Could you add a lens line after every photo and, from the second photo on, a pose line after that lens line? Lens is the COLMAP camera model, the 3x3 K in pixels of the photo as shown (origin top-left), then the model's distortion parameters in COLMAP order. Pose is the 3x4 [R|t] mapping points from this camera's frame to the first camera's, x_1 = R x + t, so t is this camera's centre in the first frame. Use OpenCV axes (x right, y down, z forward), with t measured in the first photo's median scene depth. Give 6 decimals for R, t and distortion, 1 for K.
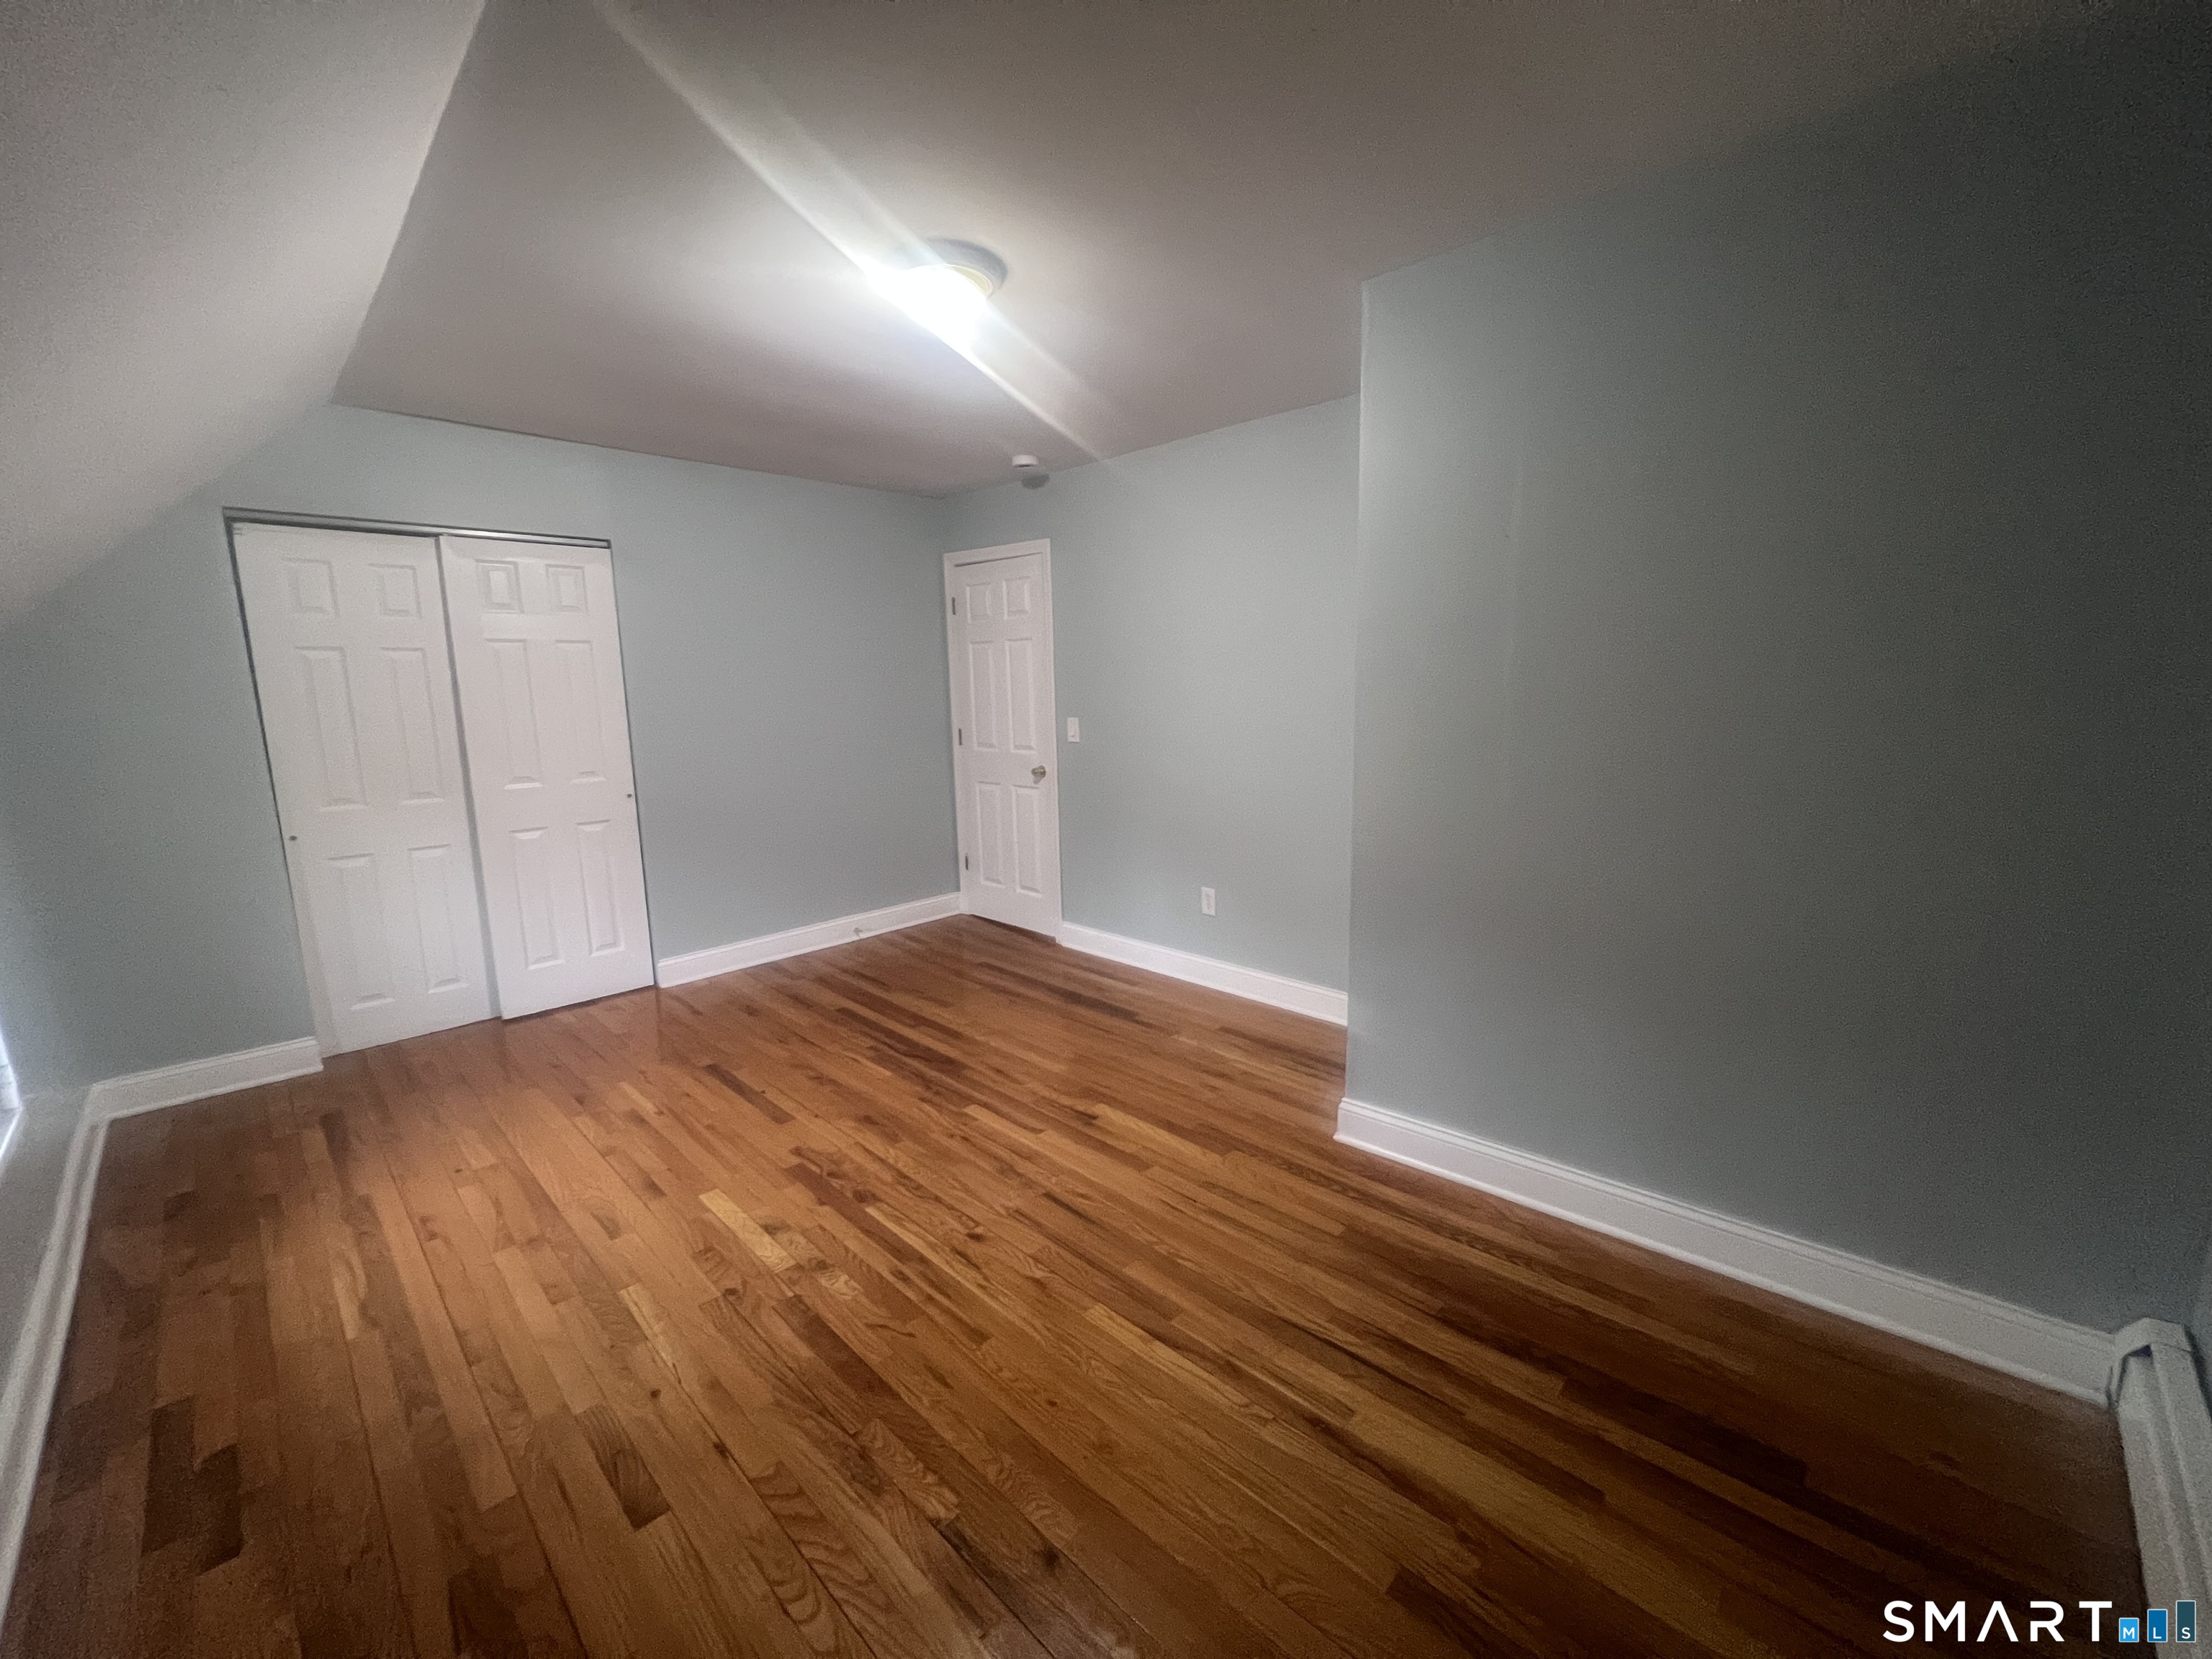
lens RADIAL K [[885.0, 0, 1114.9], [0, 885.0, 828.8], [0, 0, 1]] dist [0.000766, -0.000133]
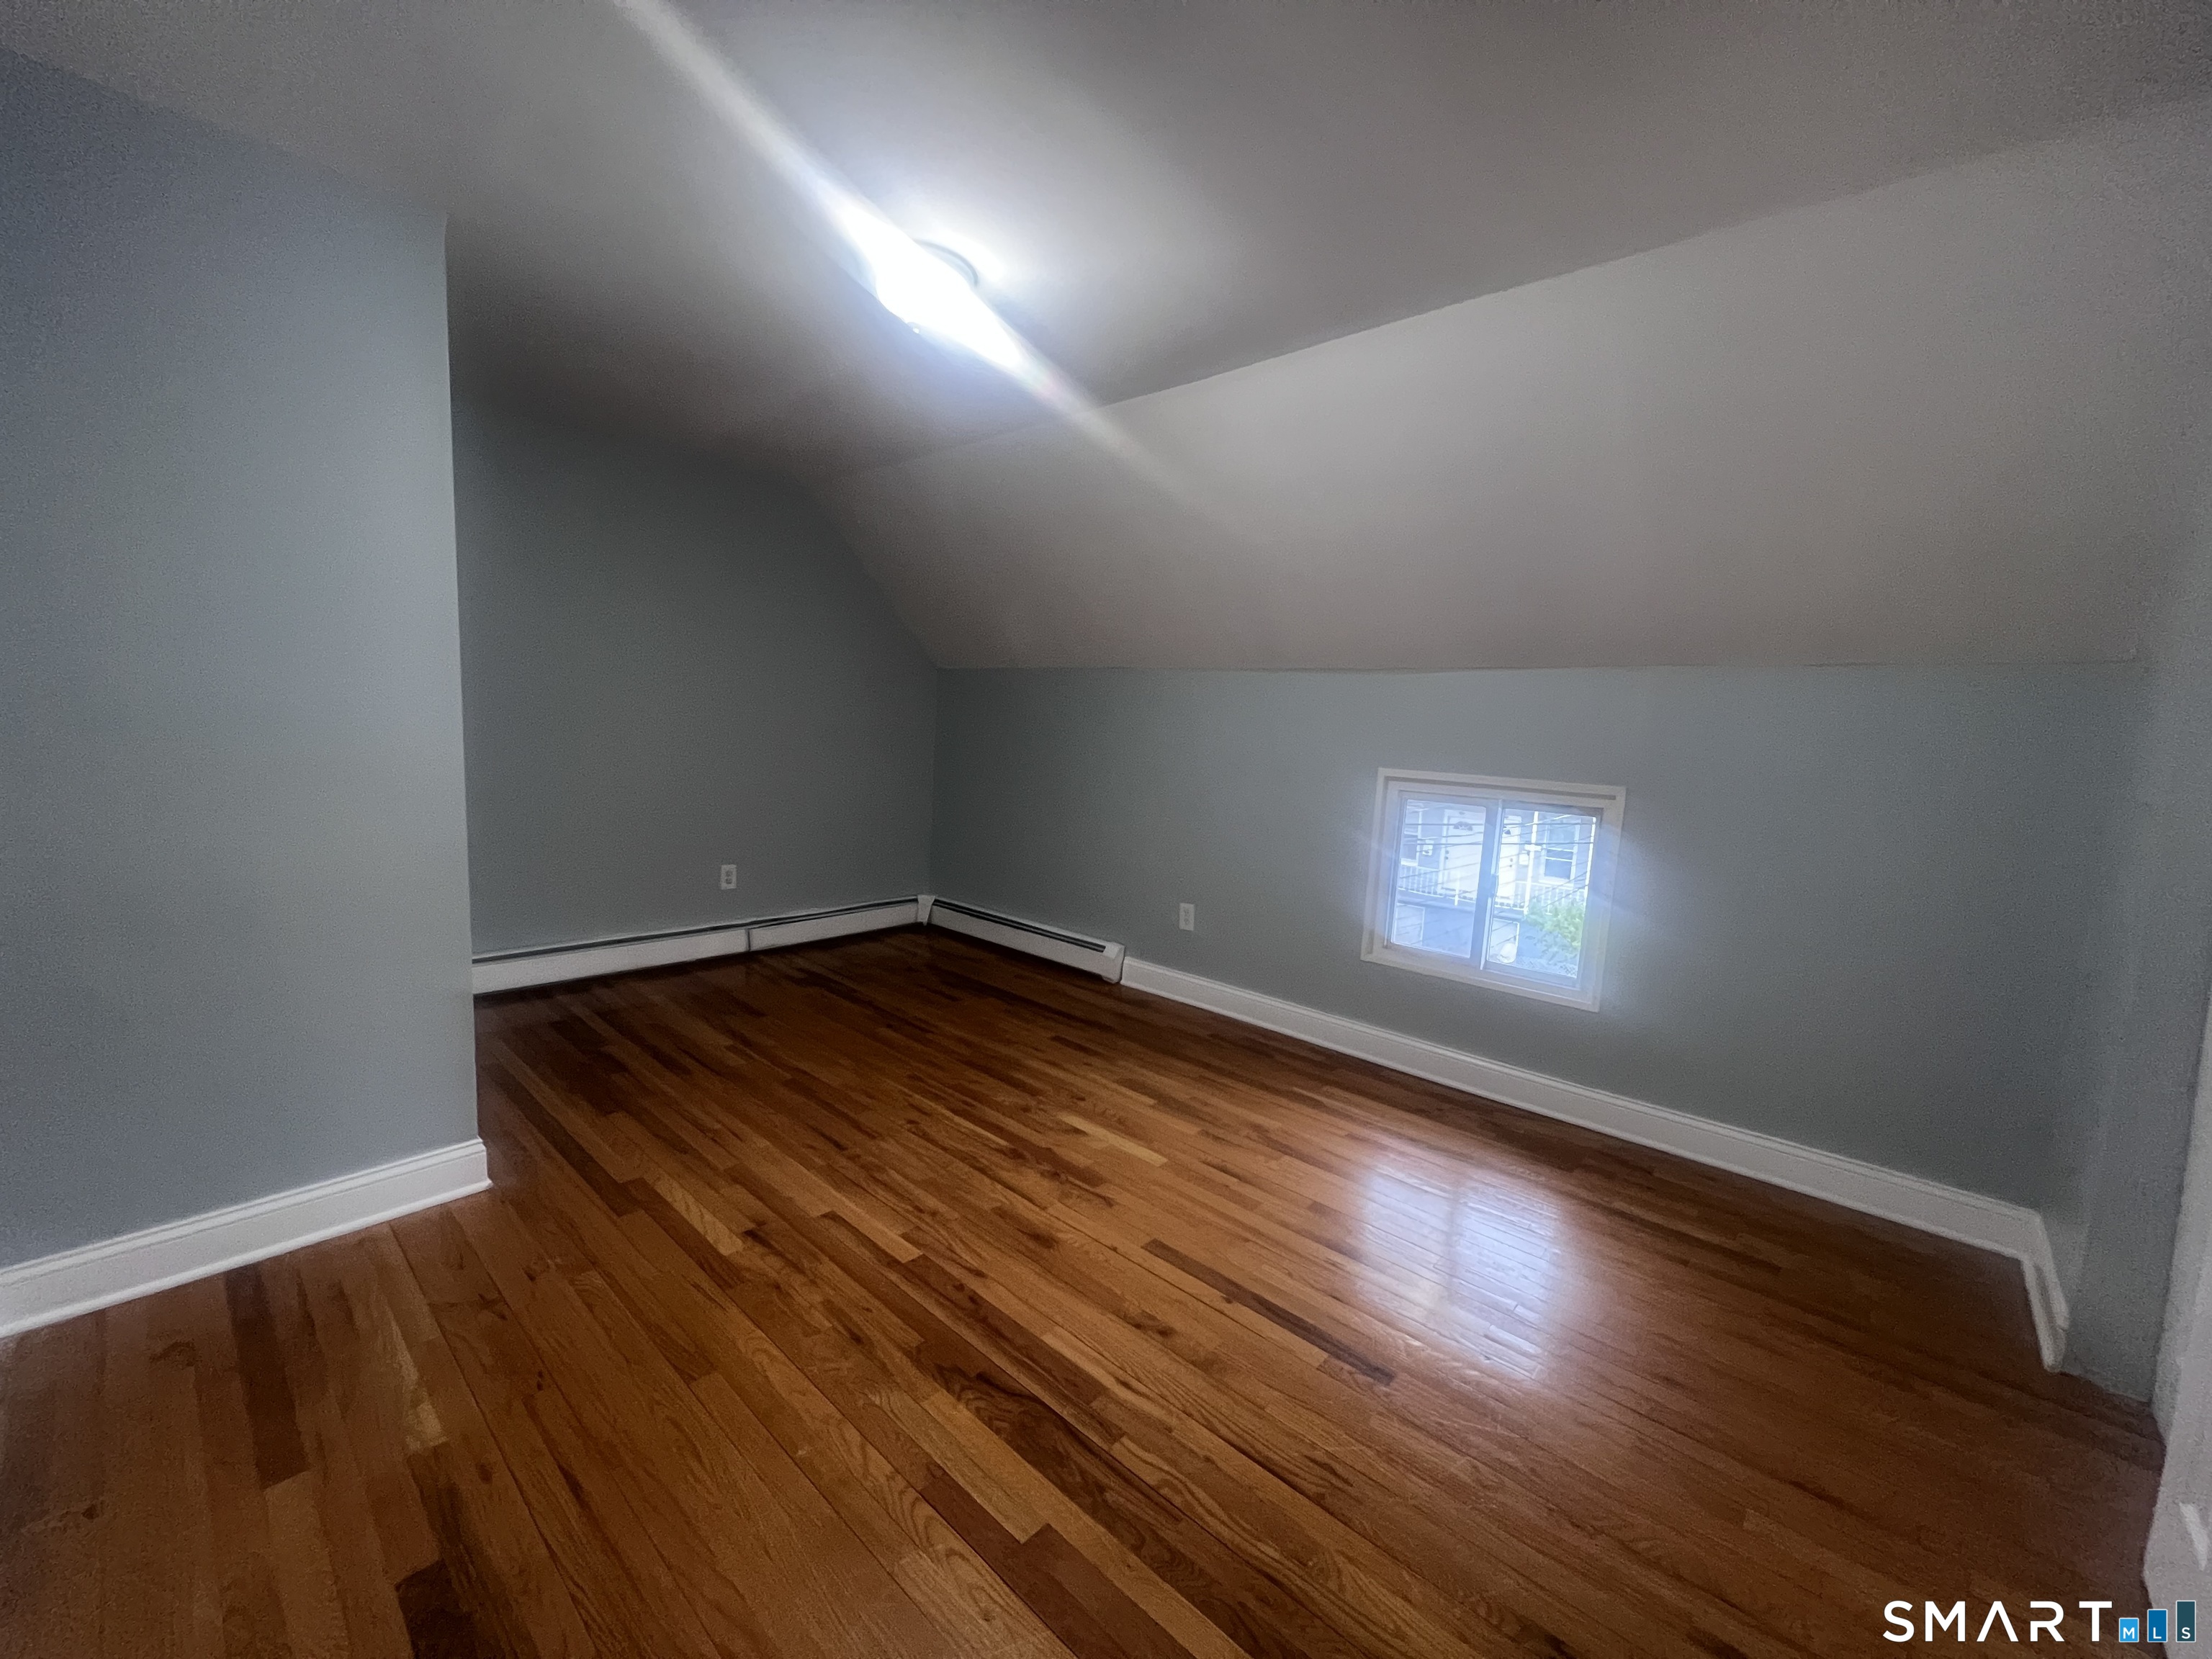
lens RADIAL K [[885.0, 0, 1109.9], [0, 885.0, 829.8], [0, 0, 1]] dist [0.000766, -0.000133]
pose [[-0.999193, -0.016992, -0.036394, -0.321321], [-0.026742, 0.957516, 0.287139, -0.252937], [0.029969, 0.287881, -0.957197, 1.742175]]
